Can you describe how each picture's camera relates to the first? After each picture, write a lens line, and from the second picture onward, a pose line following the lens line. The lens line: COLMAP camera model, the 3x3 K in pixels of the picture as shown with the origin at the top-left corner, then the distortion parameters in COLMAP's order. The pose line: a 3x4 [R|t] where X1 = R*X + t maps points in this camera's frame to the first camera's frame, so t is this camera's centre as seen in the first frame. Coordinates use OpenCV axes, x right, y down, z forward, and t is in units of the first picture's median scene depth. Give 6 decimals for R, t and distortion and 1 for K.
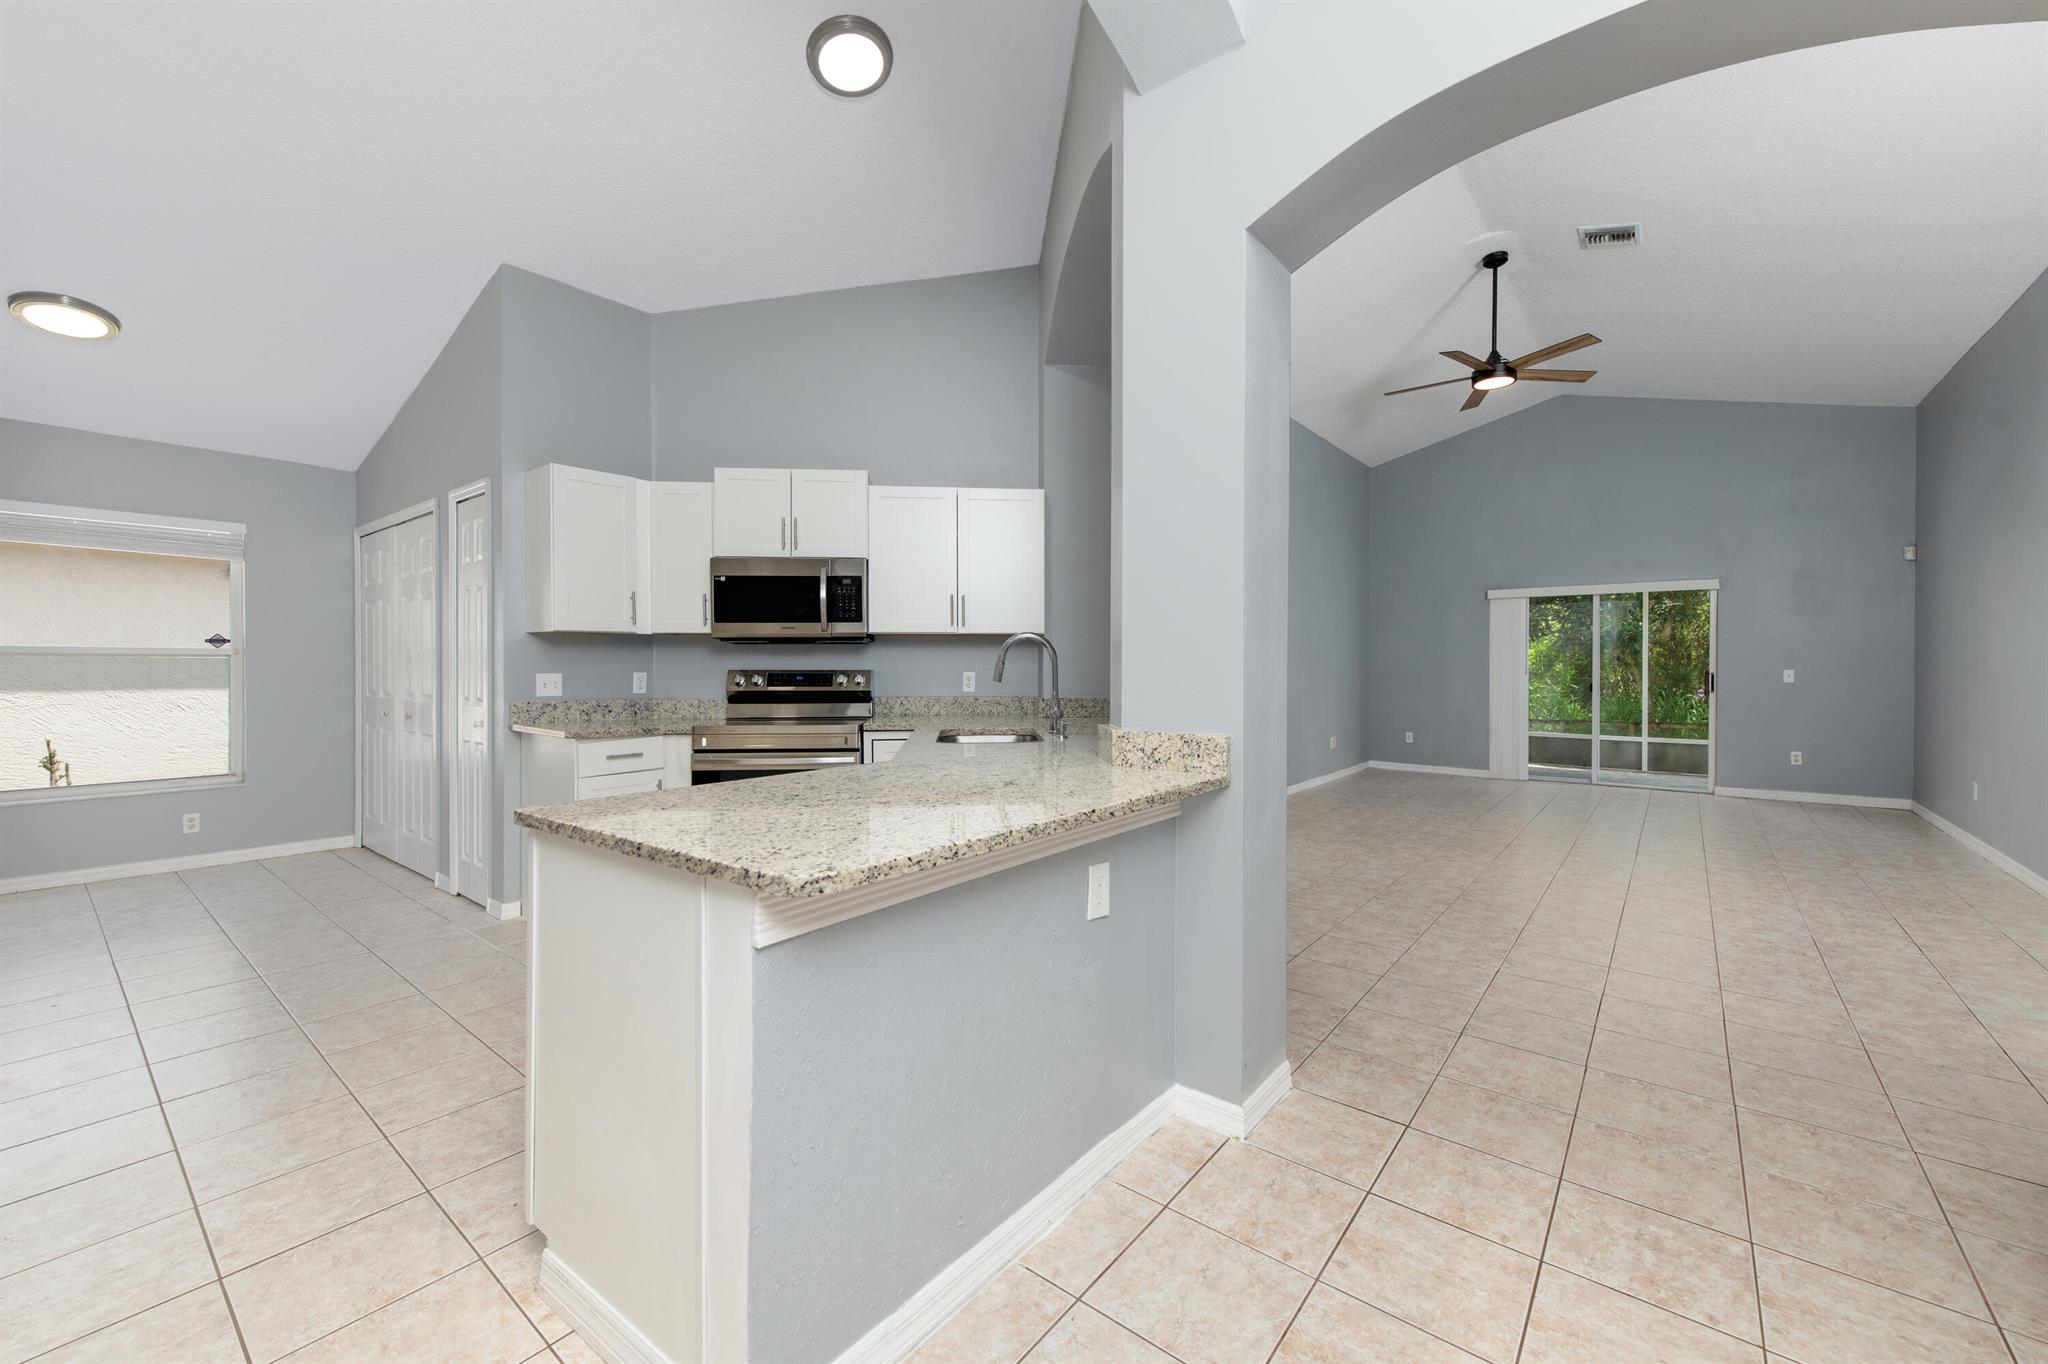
lens RADIAL K [[809.6, 0, 1024.9], [0, 809.6, 653.6], [0, 0, 1]] dist [0.001457, -0.000270]
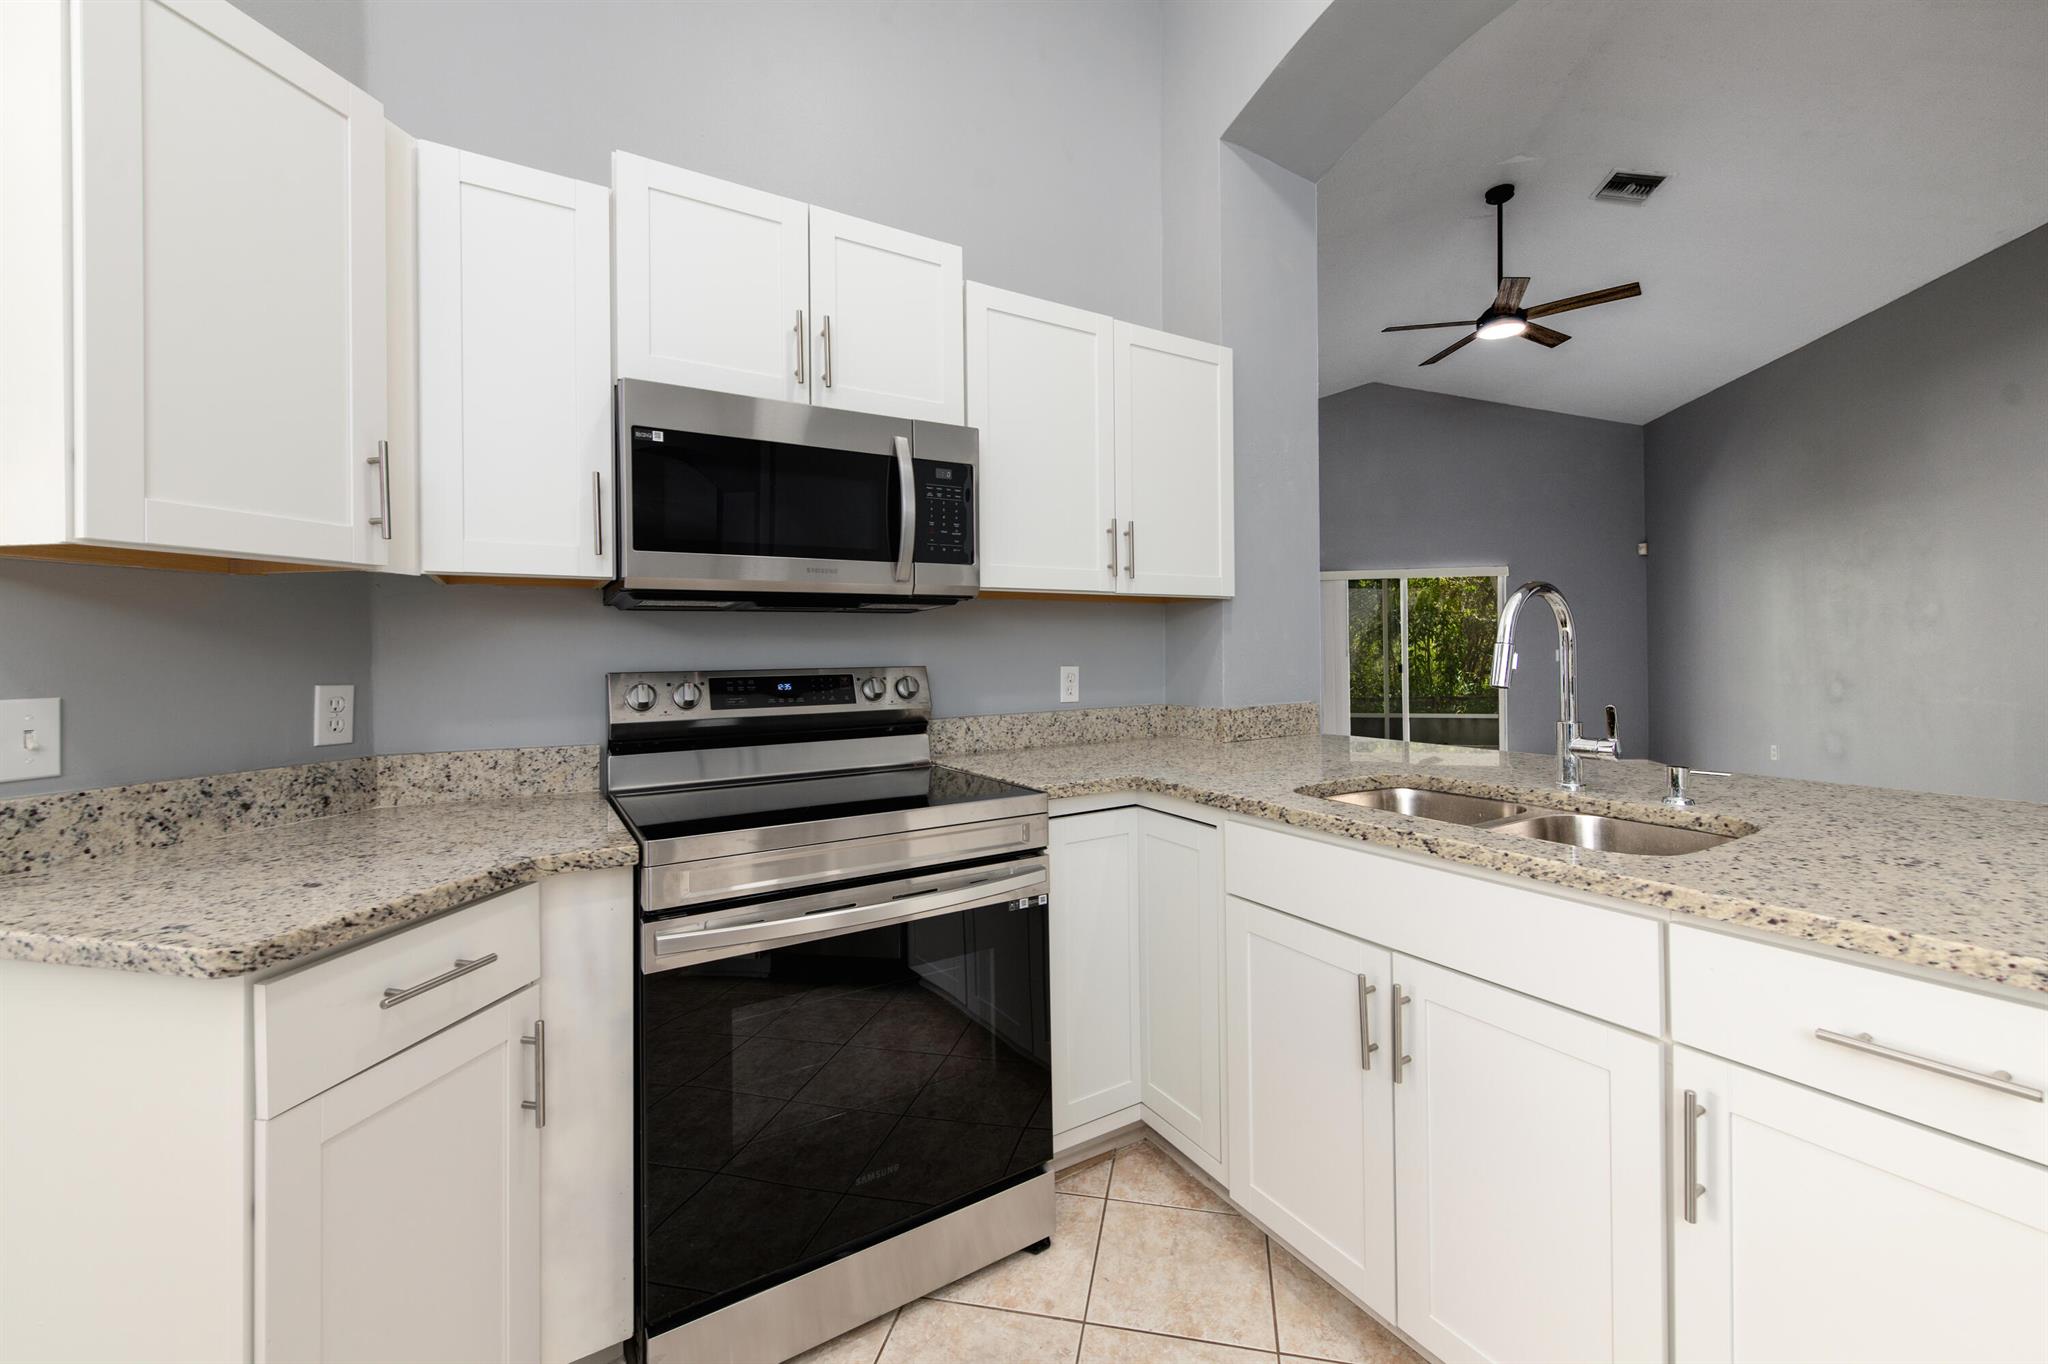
lens RADIAL K [[829.5, 0, 1048.3], [0, 829.5, 640.1], [0, 0, 1]] dist [0.000438, -0.000394]
pose [[0.886810, -0.006417, 0.462089, -0.364539], [0.007135, 0.999975, 0.000193, 0.004968], [-0.462078, 0.003126, 0.886834, 0.526729]]
